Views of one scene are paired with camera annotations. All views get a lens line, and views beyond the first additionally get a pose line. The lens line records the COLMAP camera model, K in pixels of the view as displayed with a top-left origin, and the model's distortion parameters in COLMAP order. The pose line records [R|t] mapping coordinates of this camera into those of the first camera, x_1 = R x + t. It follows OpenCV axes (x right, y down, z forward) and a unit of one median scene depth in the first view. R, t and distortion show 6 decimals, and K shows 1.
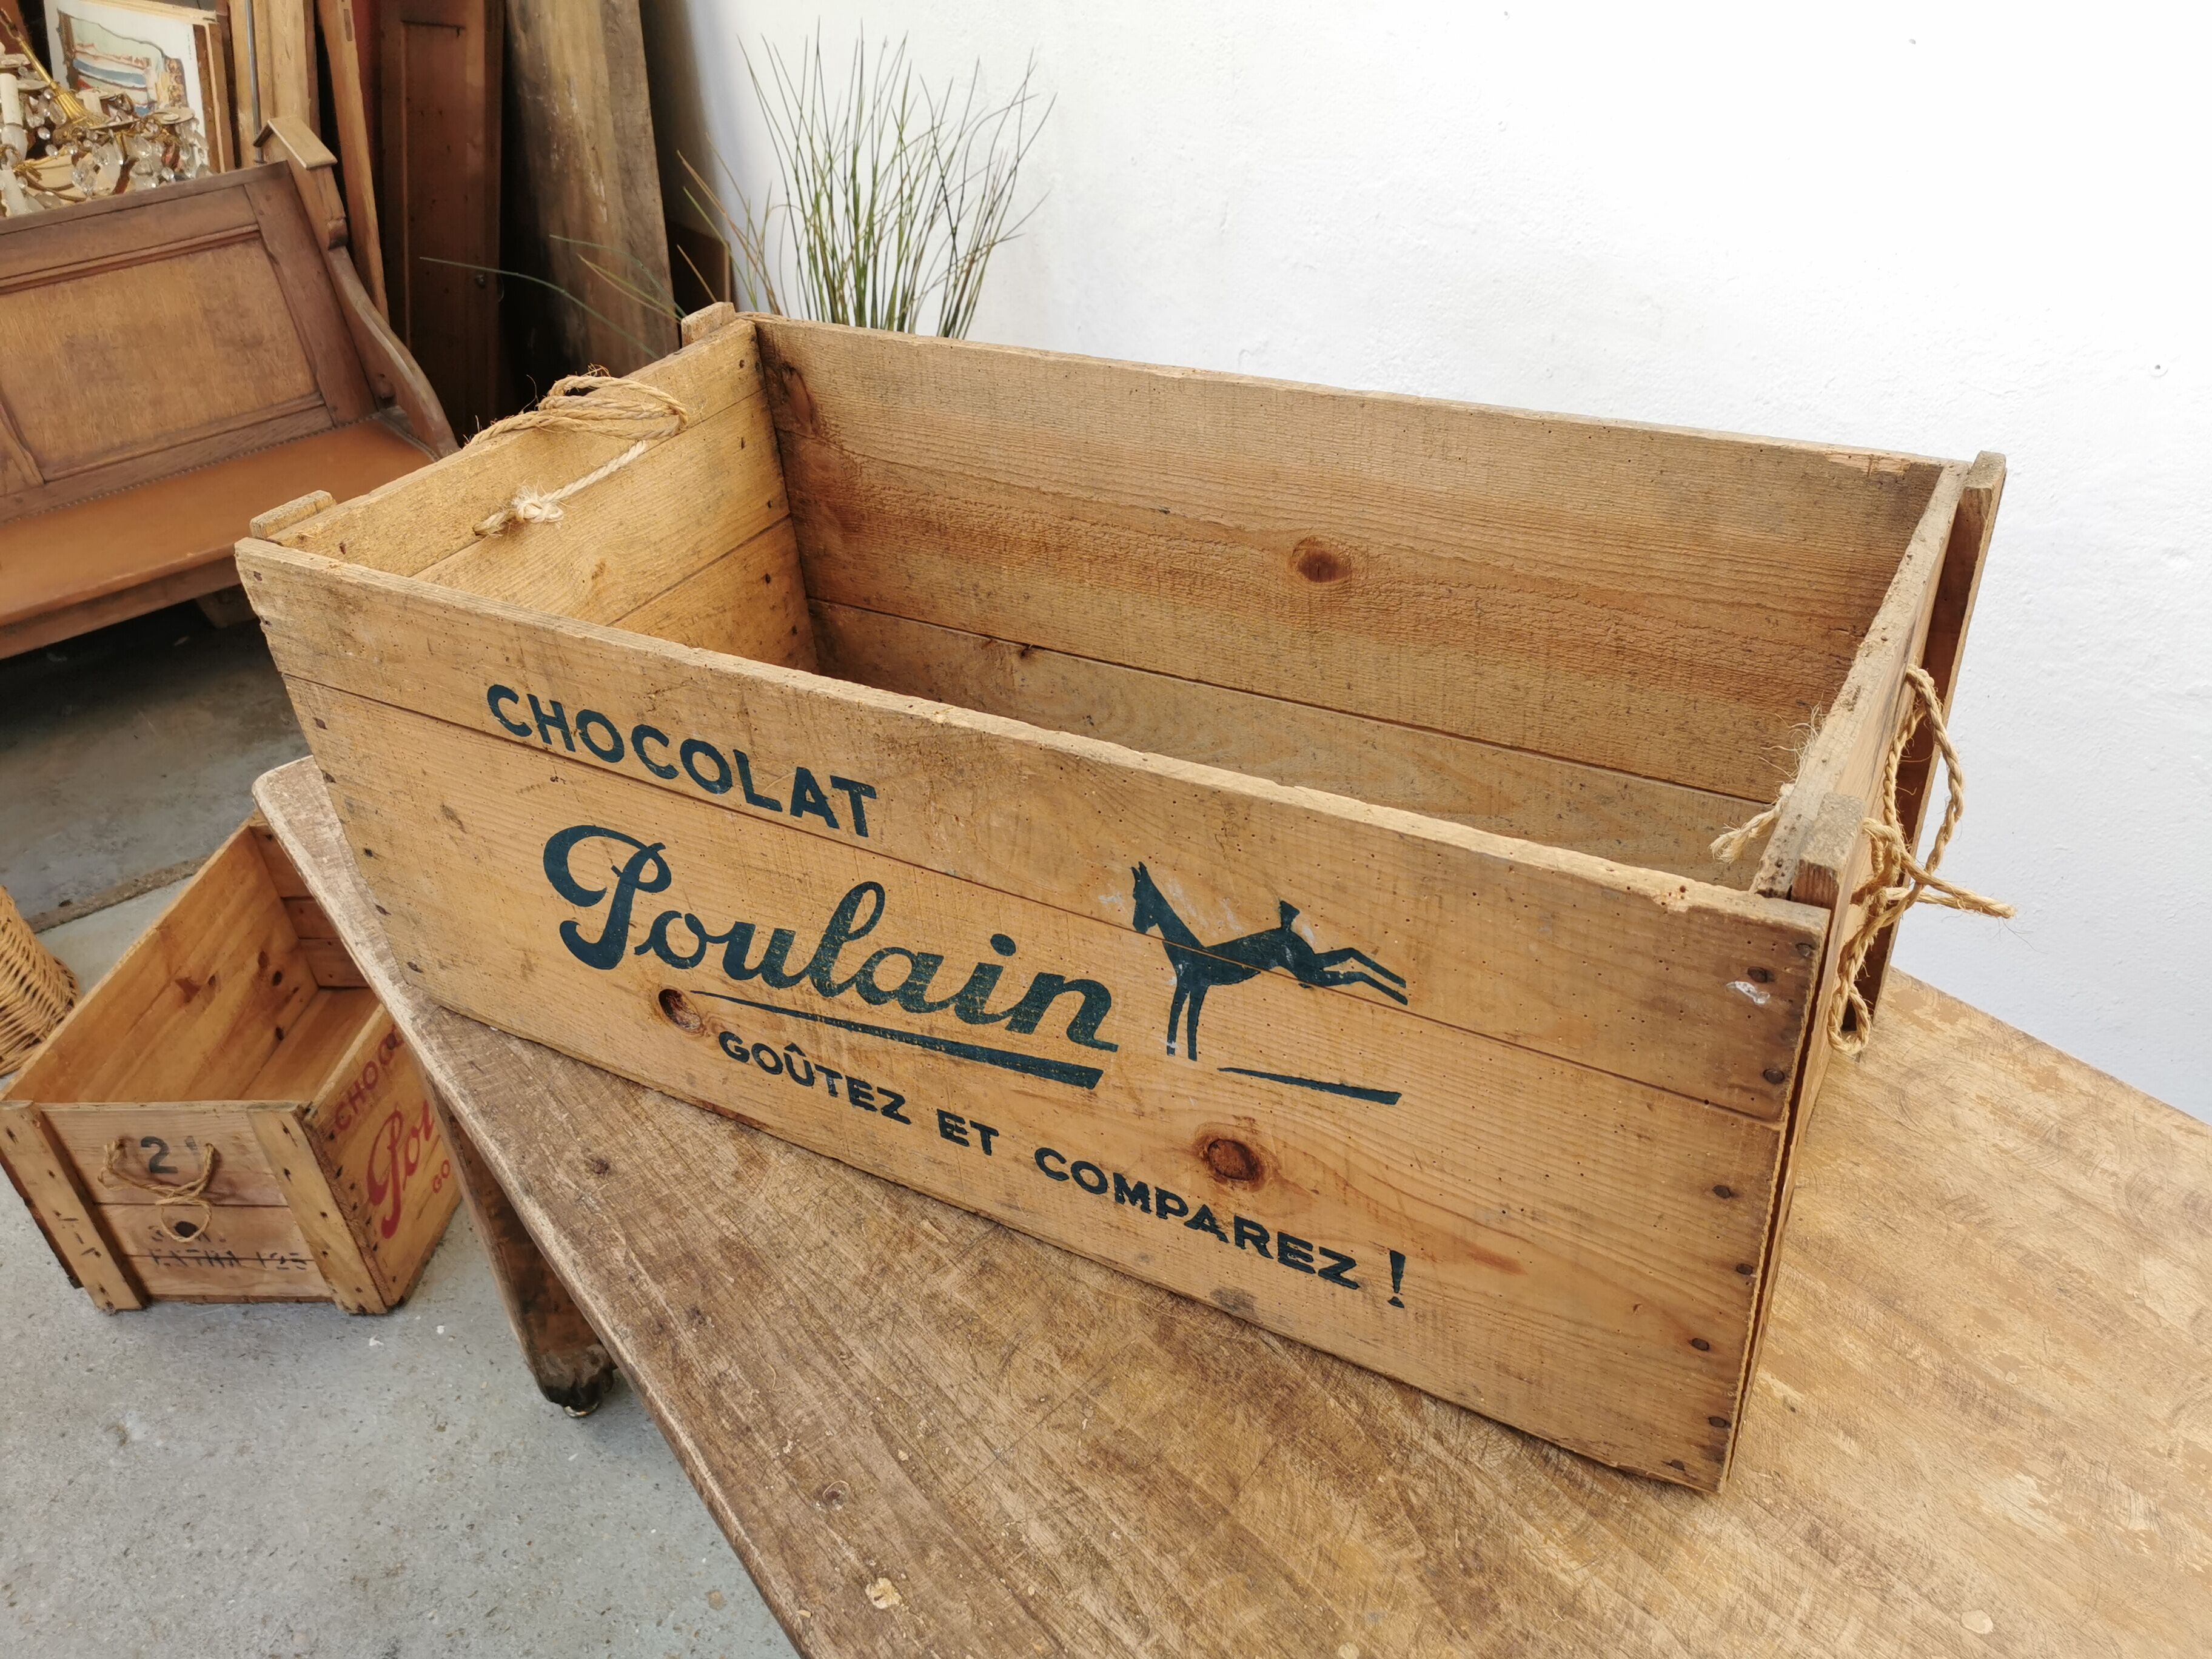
lens RADIAL K [[1703.1, 0, 1105.1], [0, 1703.1, 838.1], [0, 0, 1]] dist [0.048953, -0.049291]
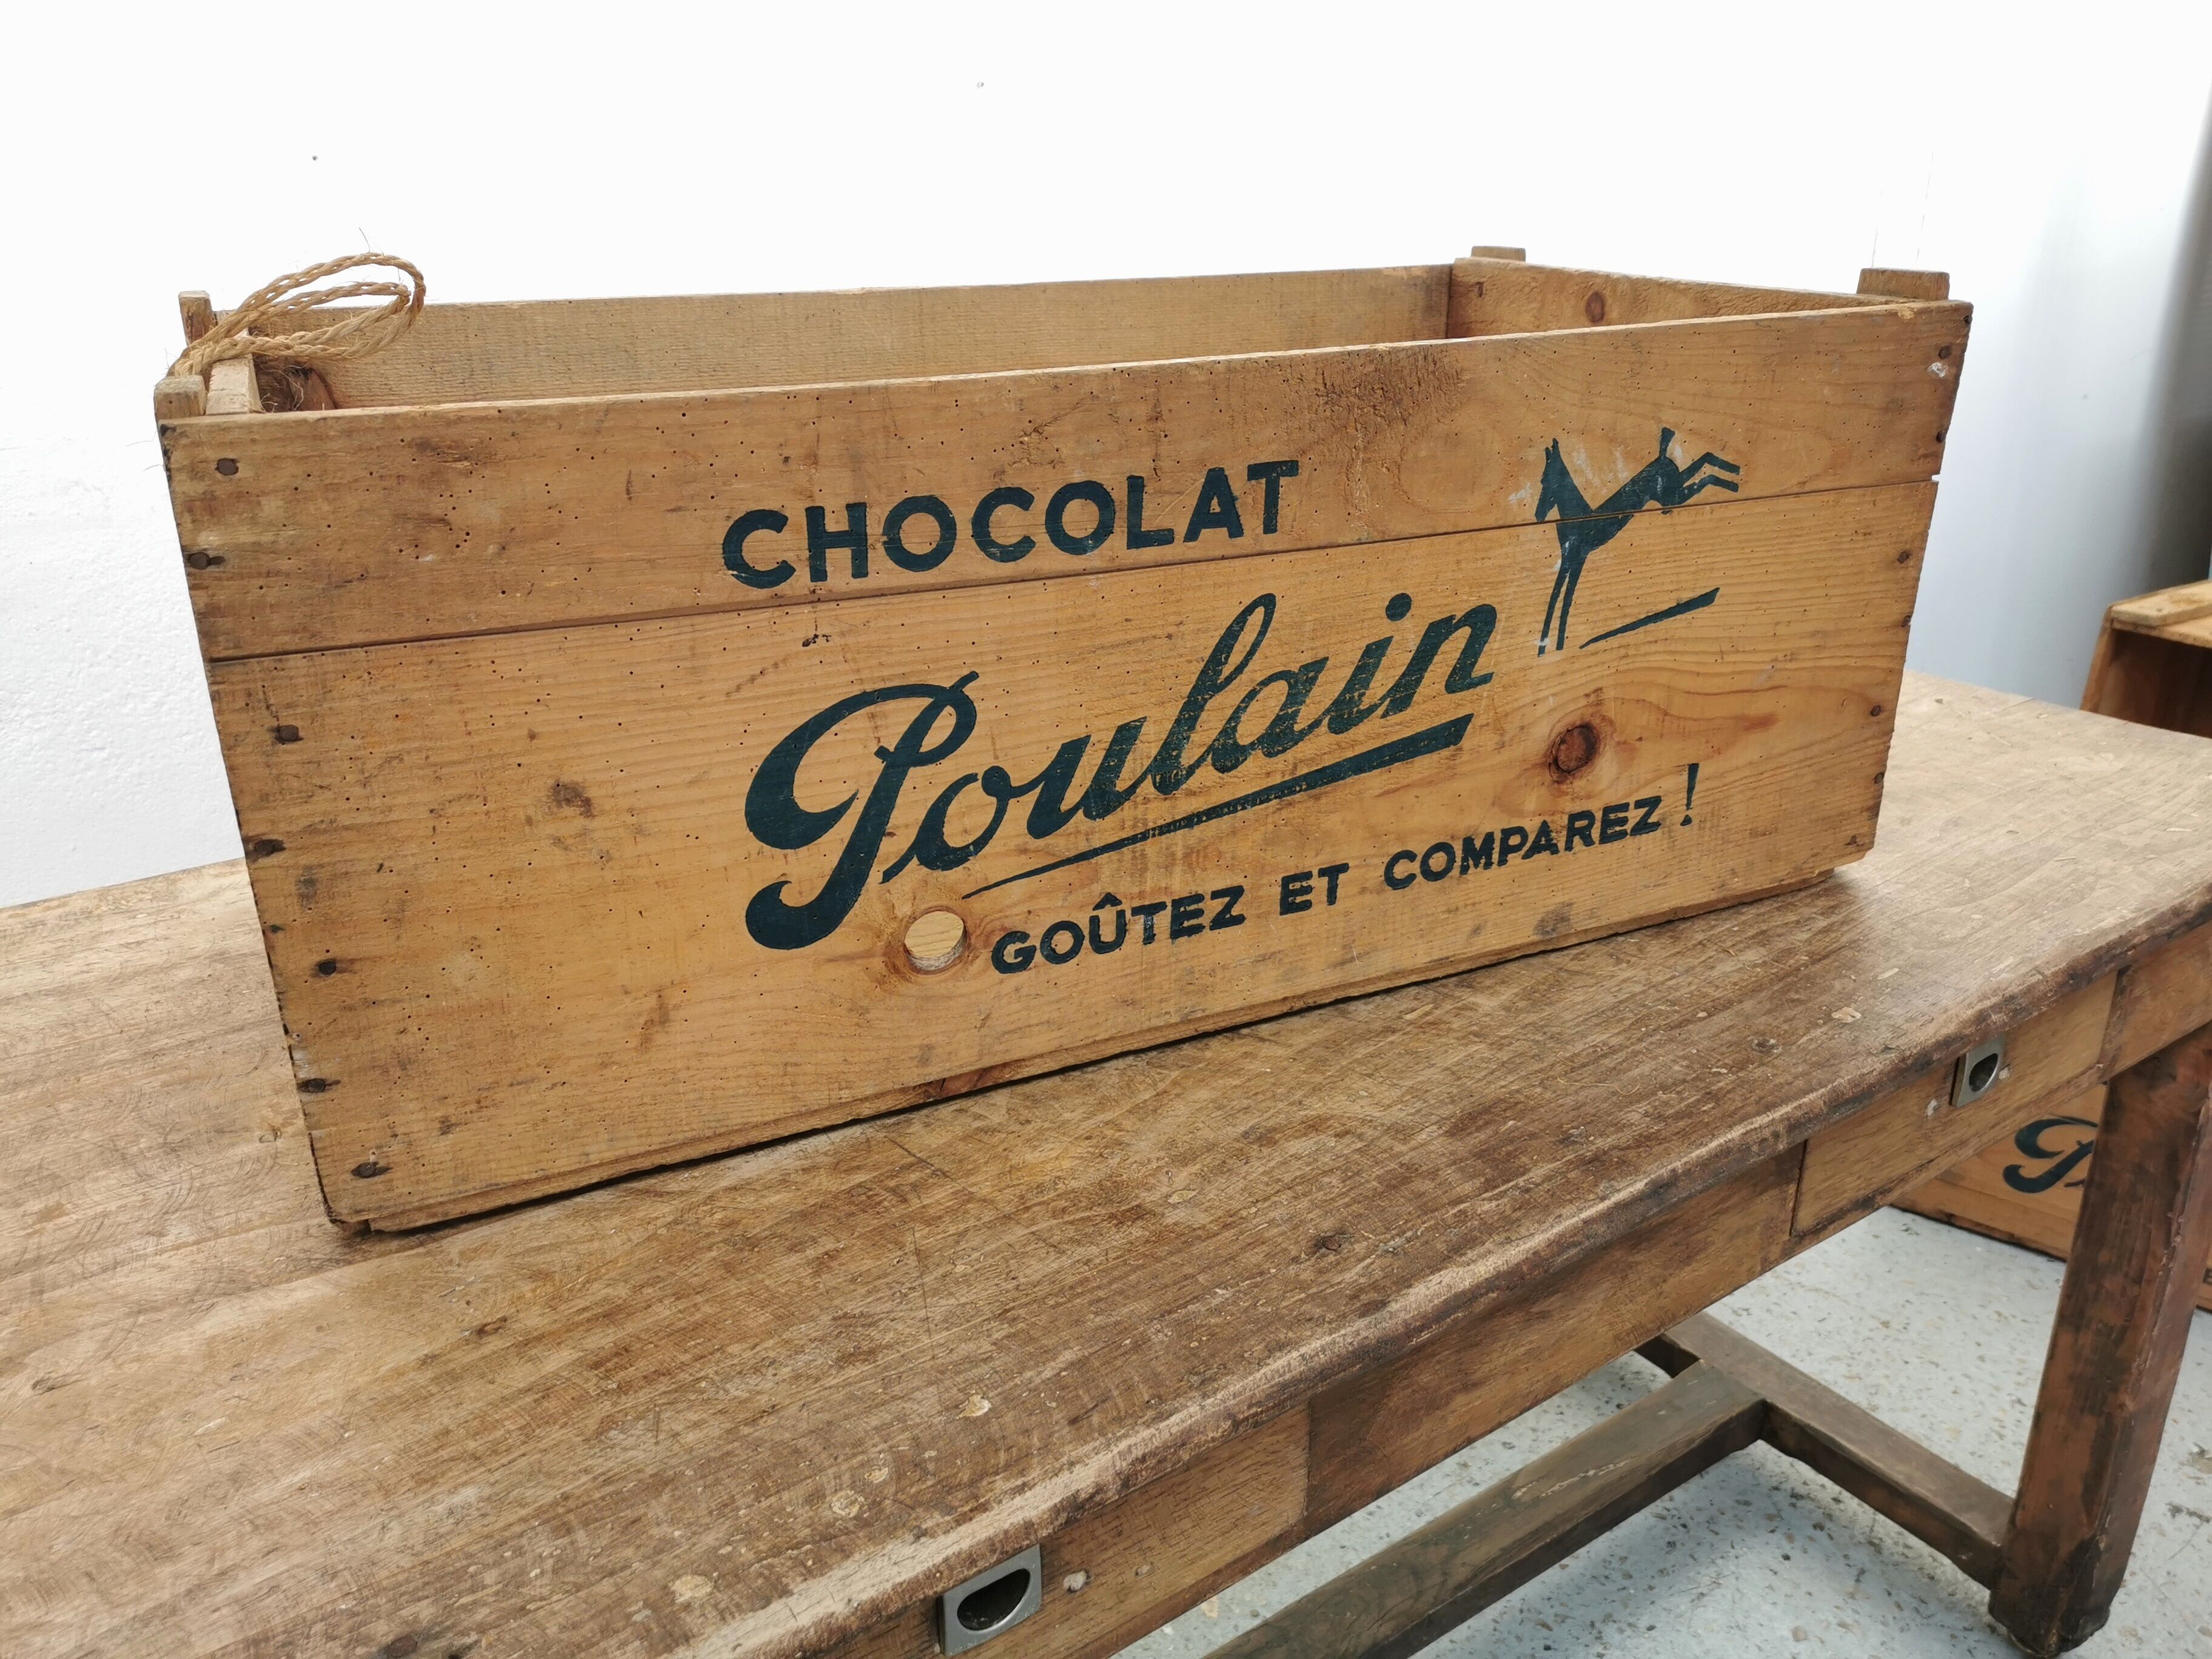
lens RADIAL K [[1703.1, 0, 1092.3], [0, 1703.1, 840.8], [0, 0, 1]] dist [0.048953, -0.049291]
pose [[0.567775, -0.246226, 0.785496, -0.886816], [0.433385, 0.900678, -0.030929, 0.125163], [-0.699864, 0.357983, 0.618093, 0.493290]]
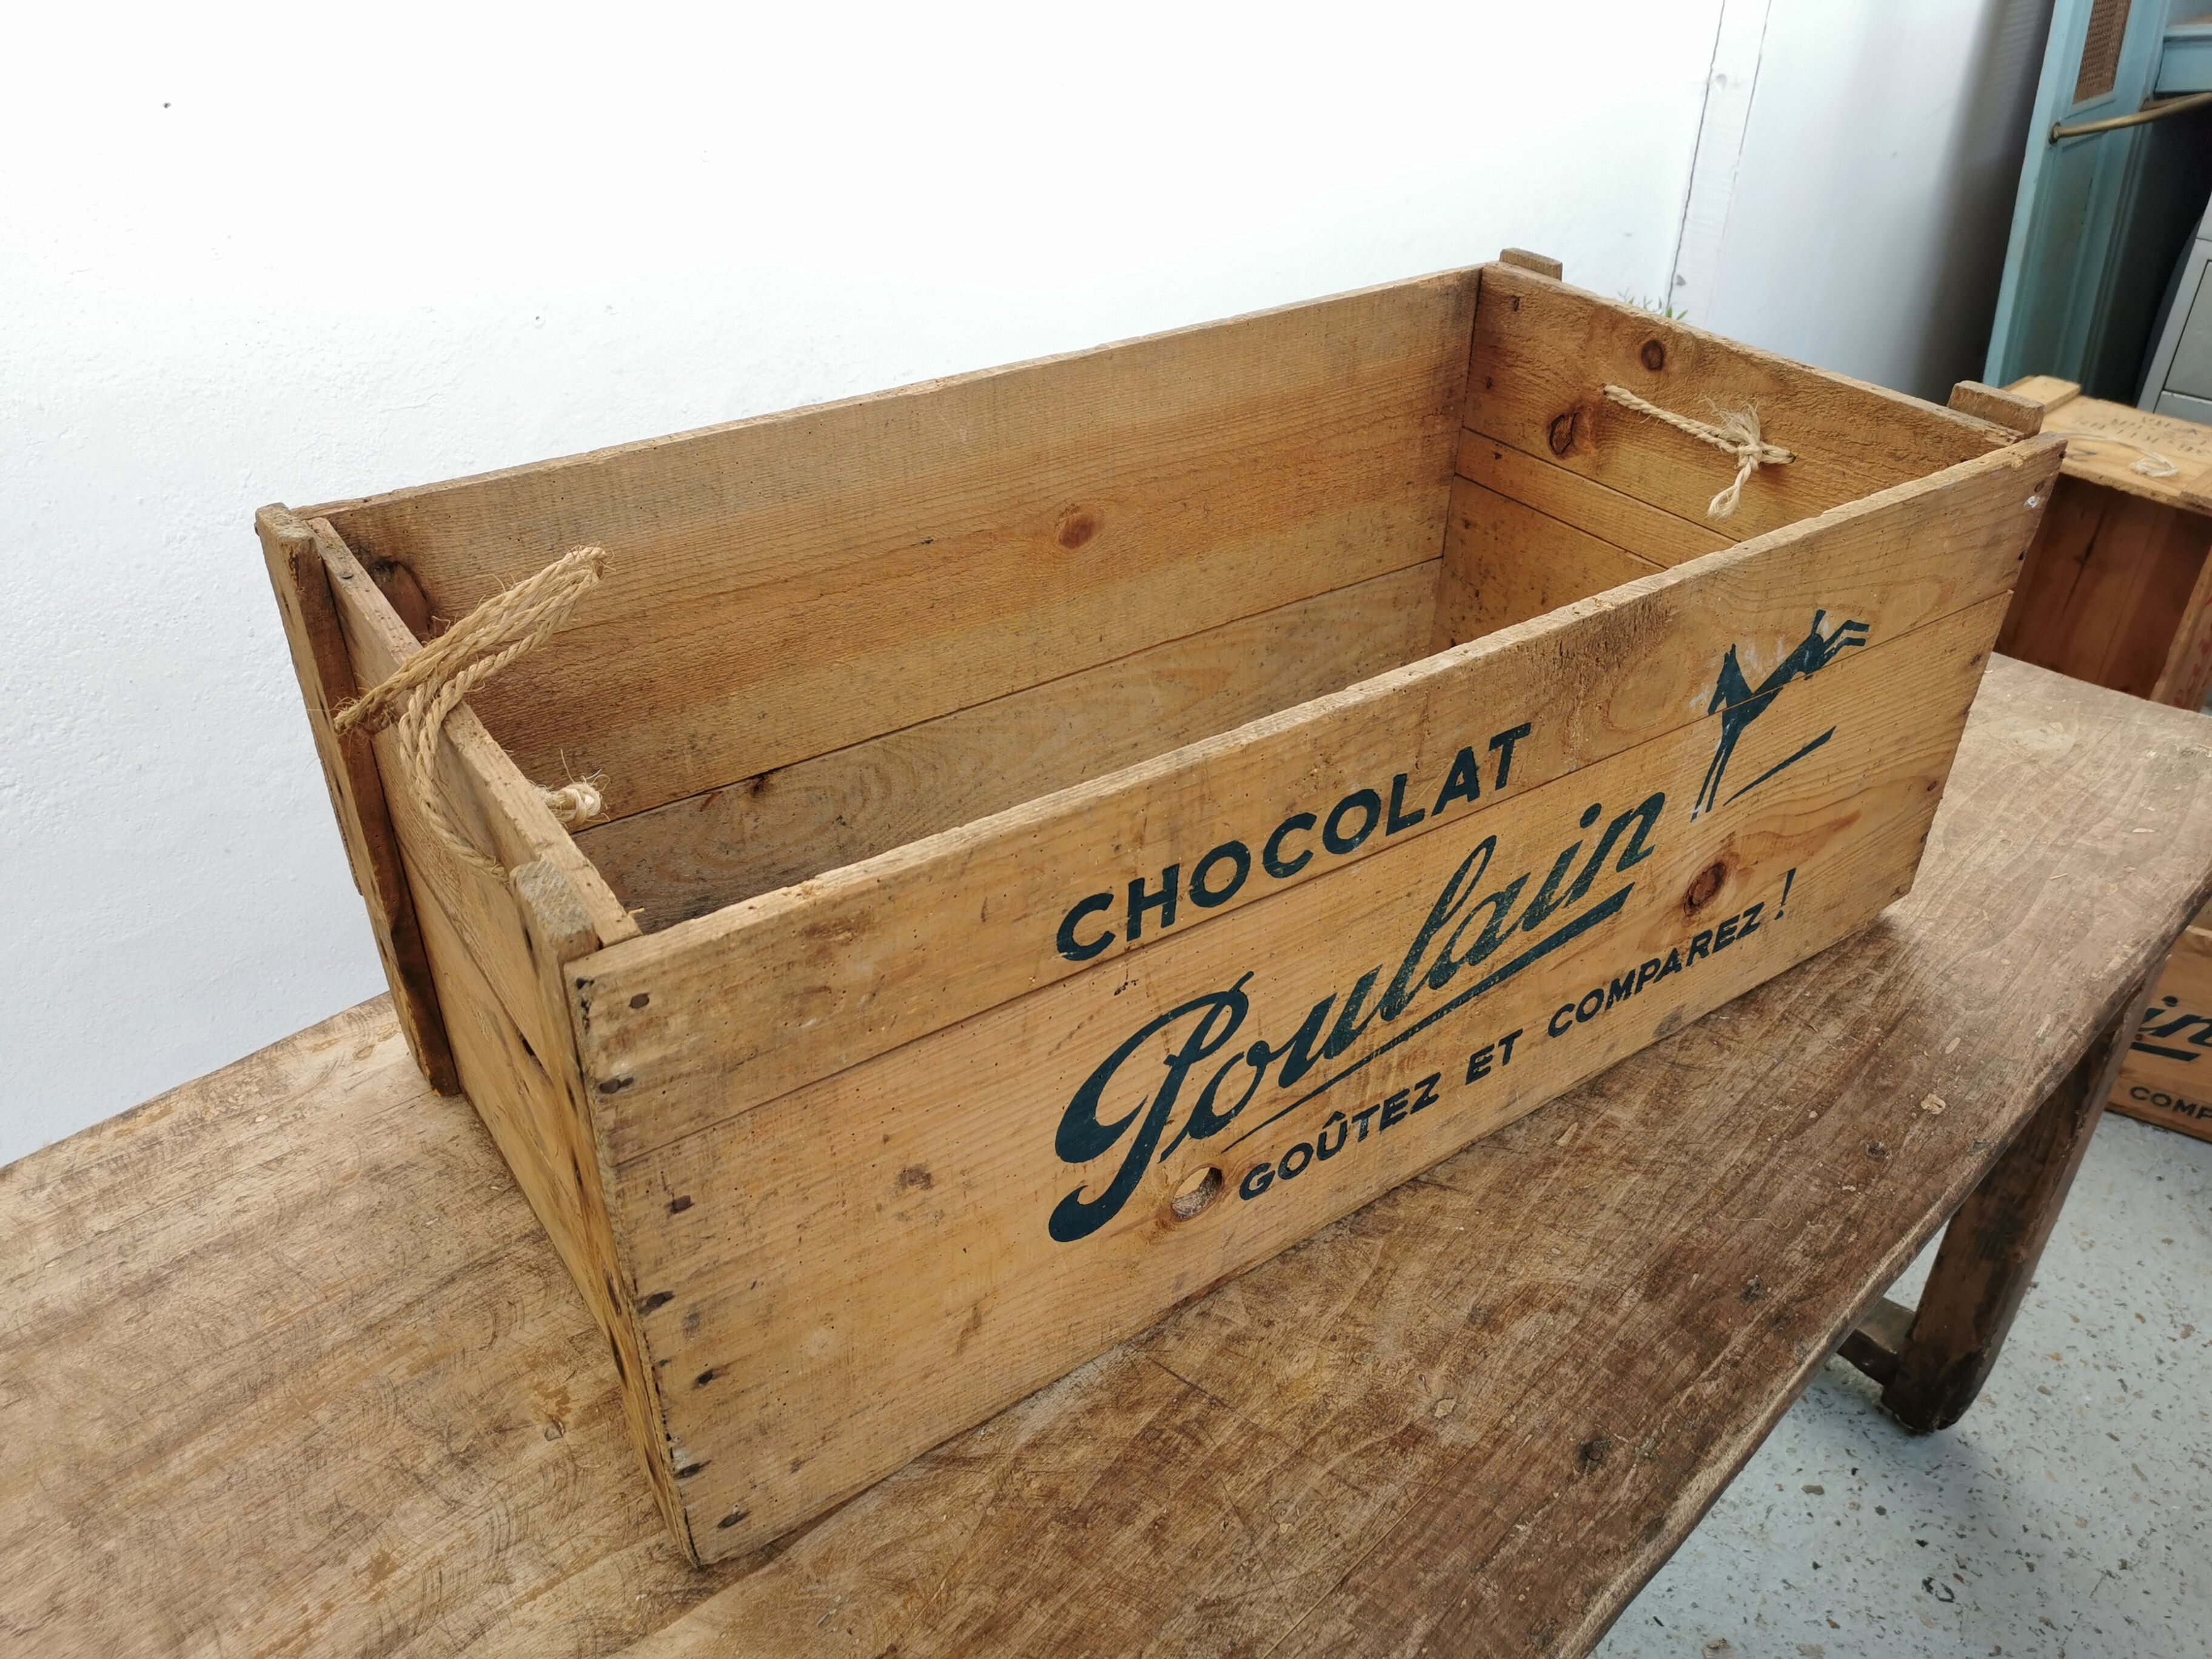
lens RADIAL K [[1703.1, 0, 1088.2], [0, 1703.1, 837.3], [0, 0, 1]] dist [0.048953, -0.049291]
pose [[0.423766, -0.439609, 0.791938, -0.926919], [0.476494, 0.851761, 0.217845, -0.272613], [-0.770309, 0.285039, 0.570418, 0.572060]]
